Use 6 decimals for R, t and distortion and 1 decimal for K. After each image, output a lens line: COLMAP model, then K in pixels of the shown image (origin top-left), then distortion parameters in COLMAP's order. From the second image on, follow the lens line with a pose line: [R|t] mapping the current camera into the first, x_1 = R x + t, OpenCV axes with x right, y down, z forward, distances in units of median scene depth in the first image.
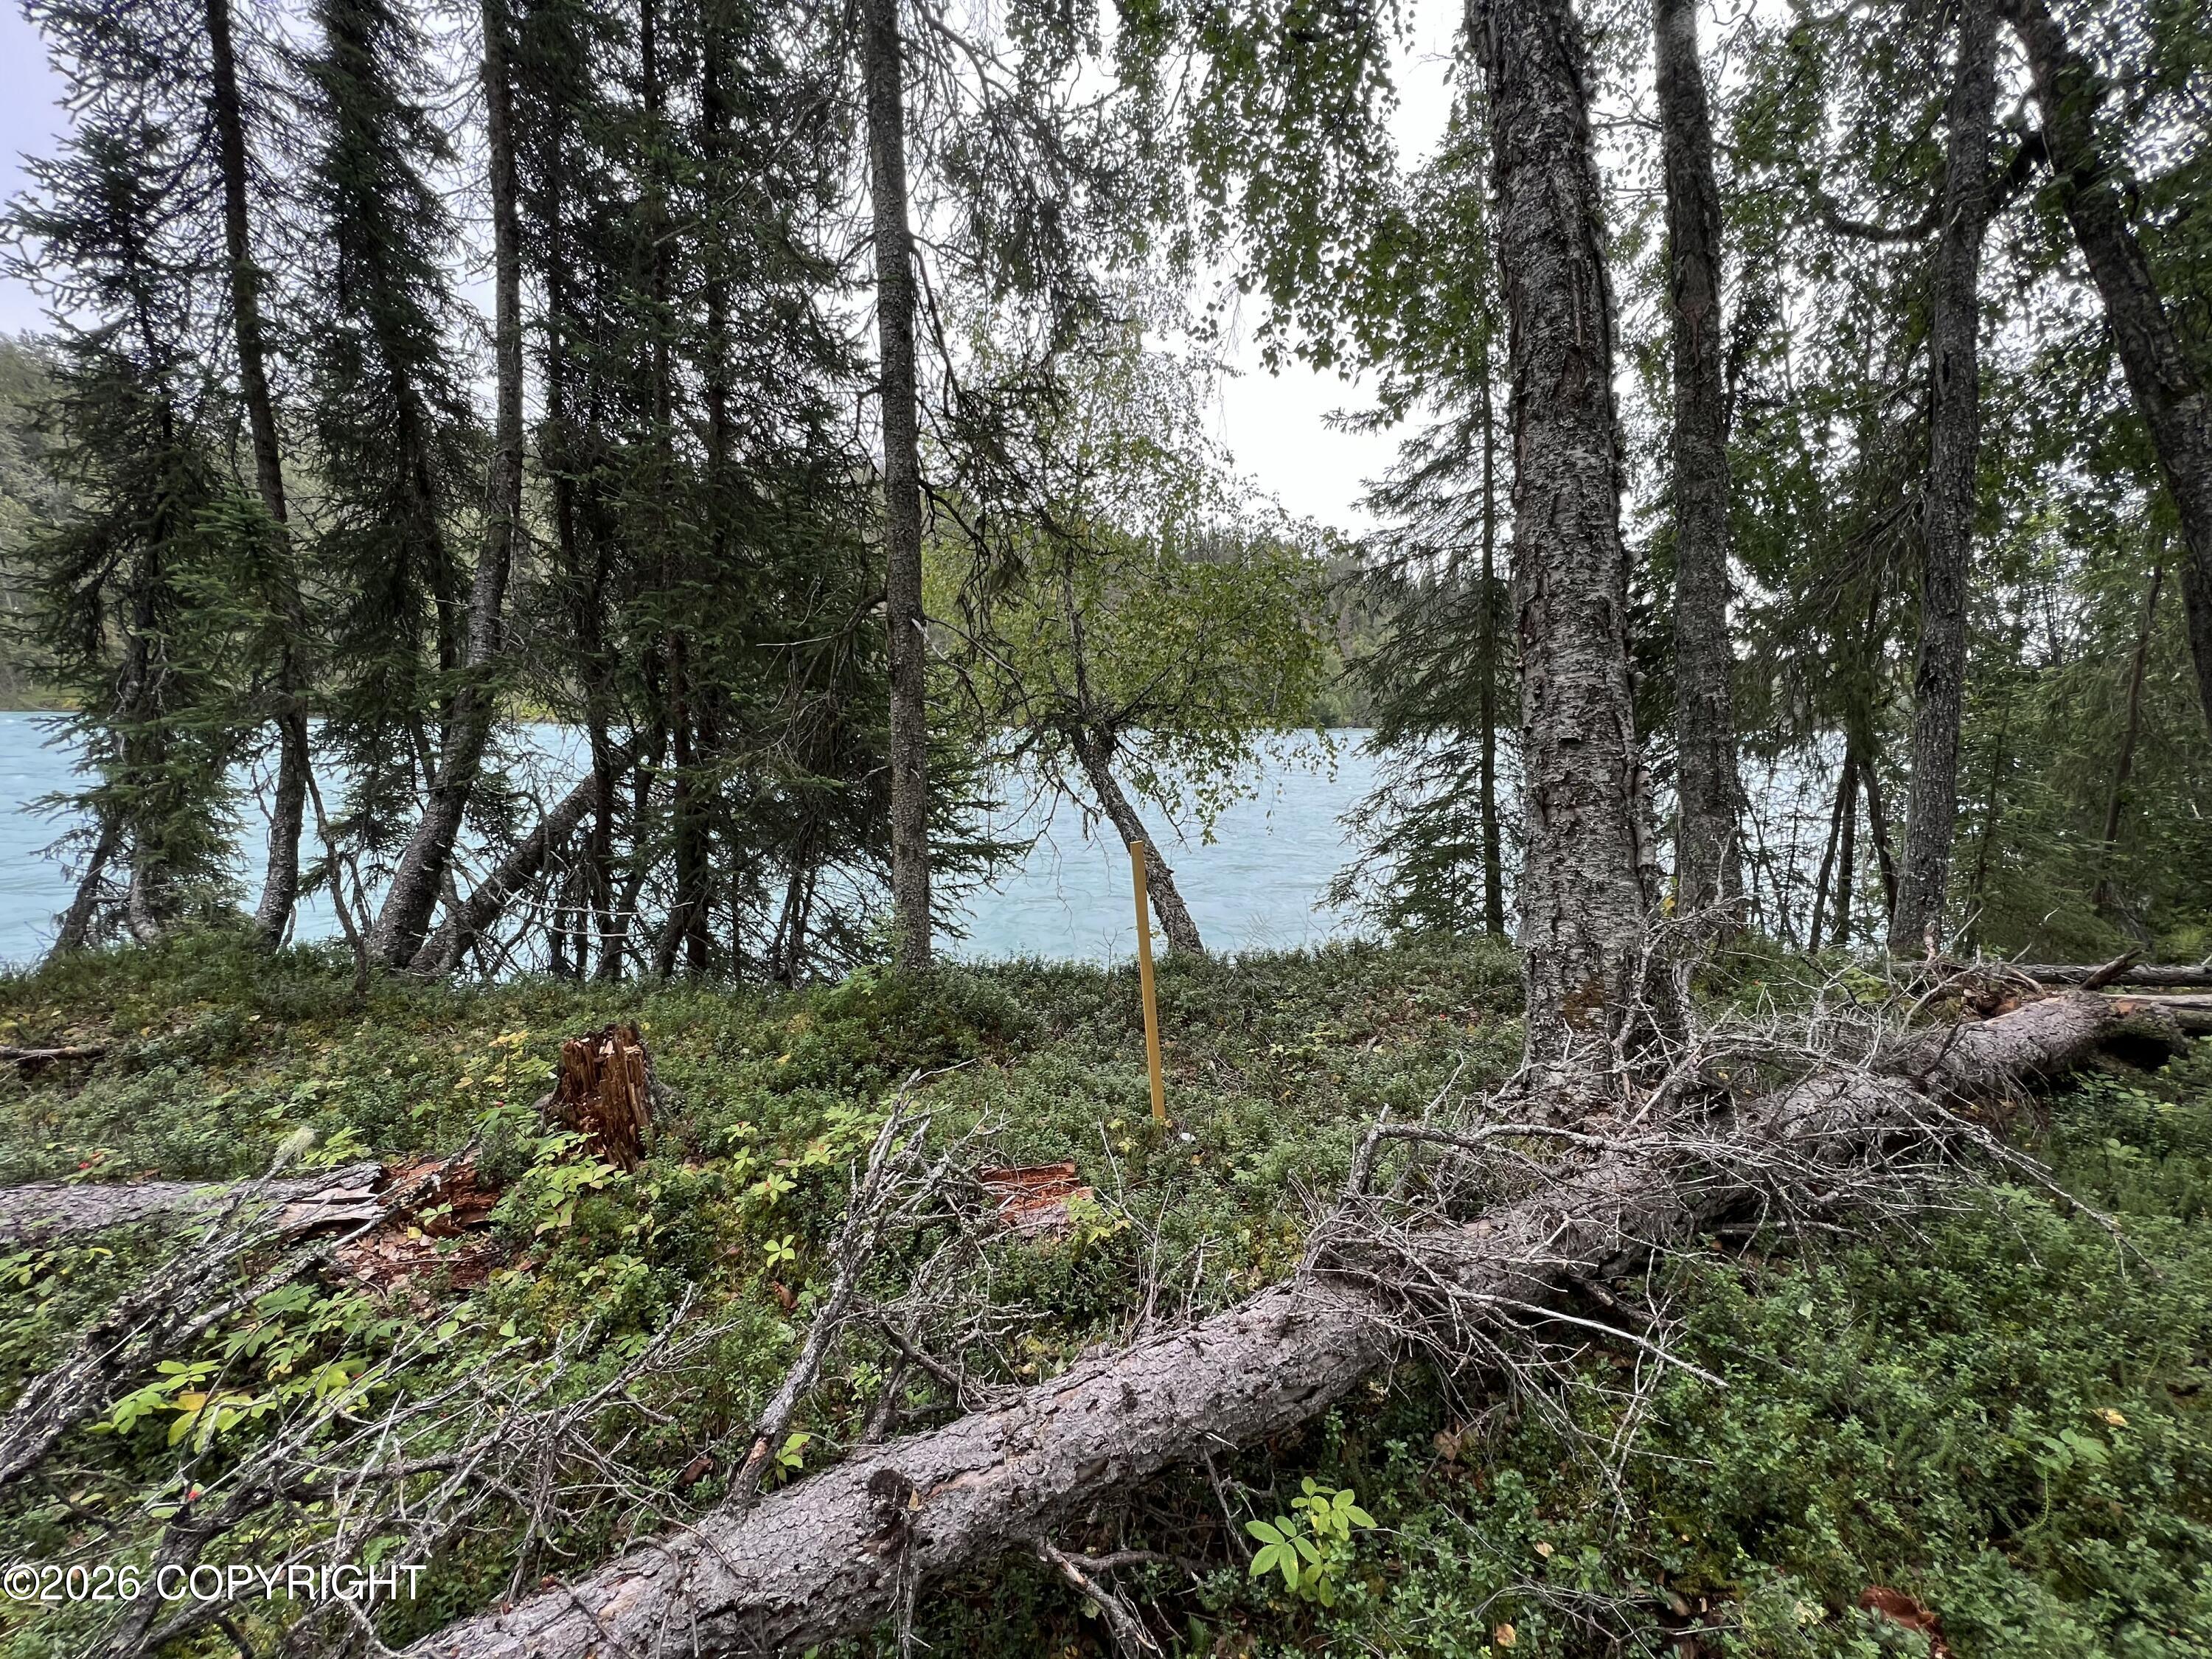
lens RADIAL K [[883.1, 0, 1105.4], [0, 883.1, 831.2], [0, 0, 1]] dist [-0.003306, -0.000825]
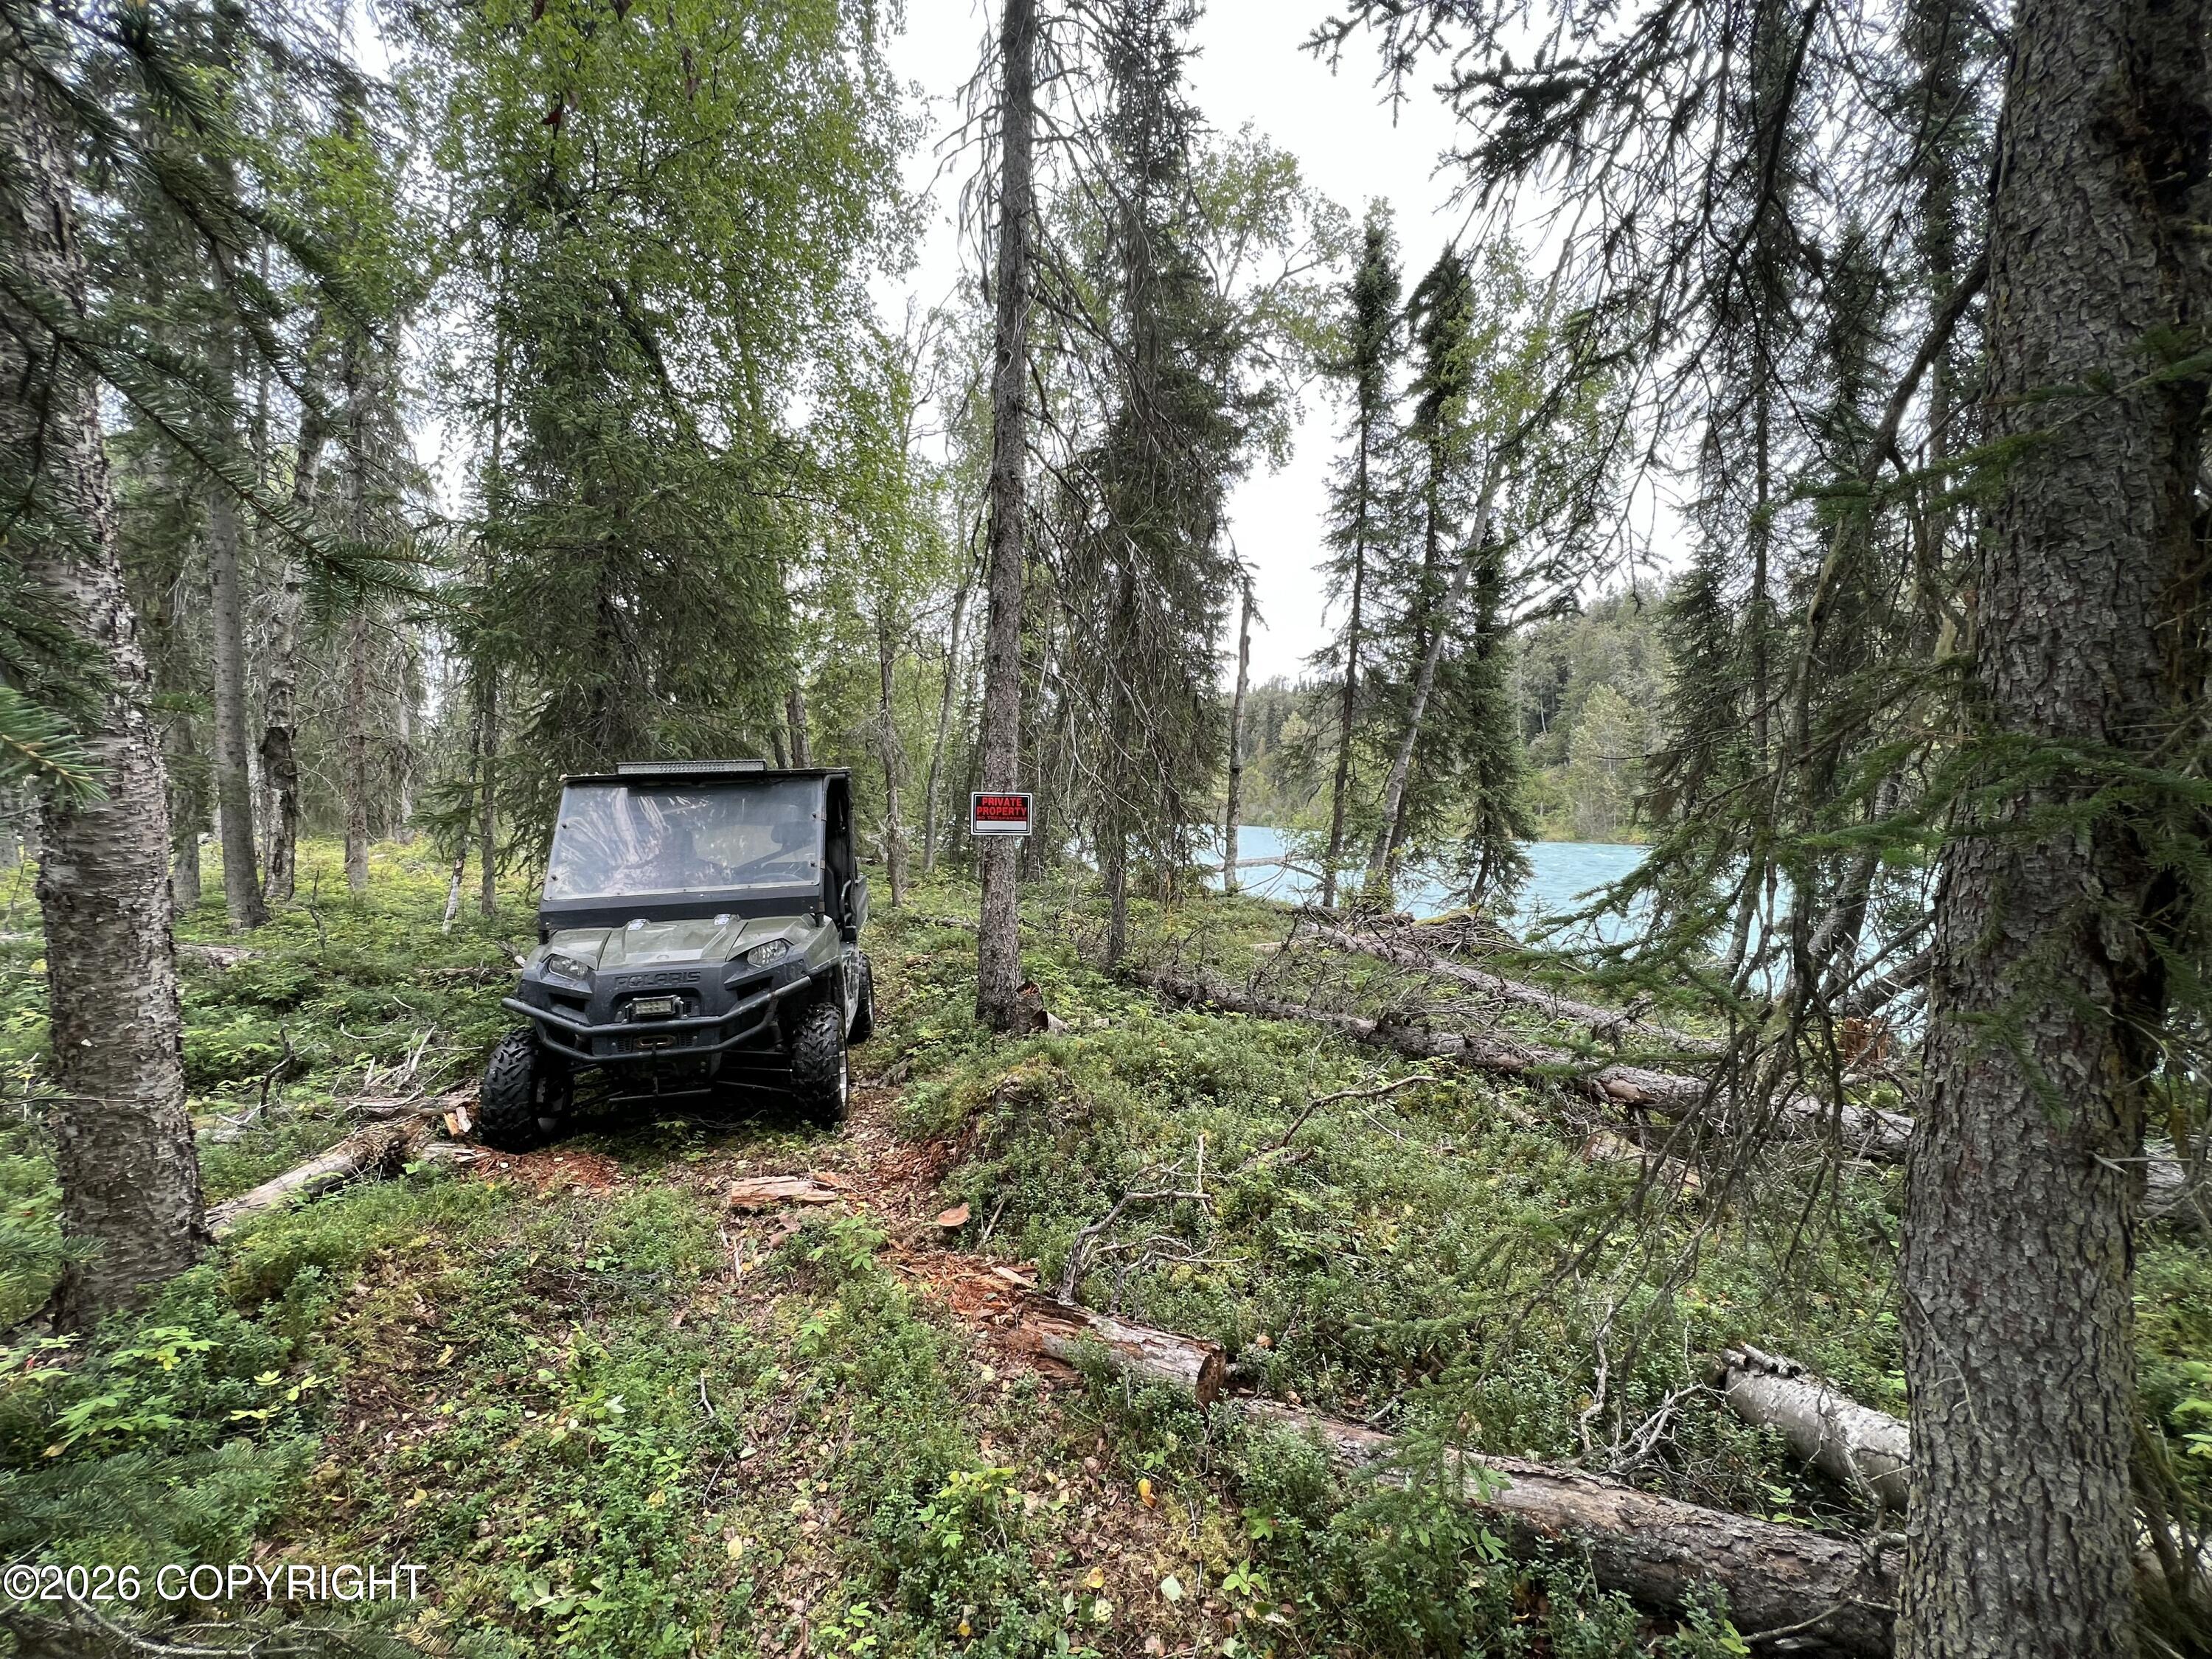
lens RADIAL K [[883.1, 0, 1108.7], [0, 883.1, 836.3], [0, 0, 1]] dist [-0.003306, -0.000825]
pose [[0.159988, -0.002413, -0.987116, 0.505040], [-0.144457, 0.989174, -0.025831, 0.064300], [0.976492, 0.146729, 0.157907, -0.444914]]
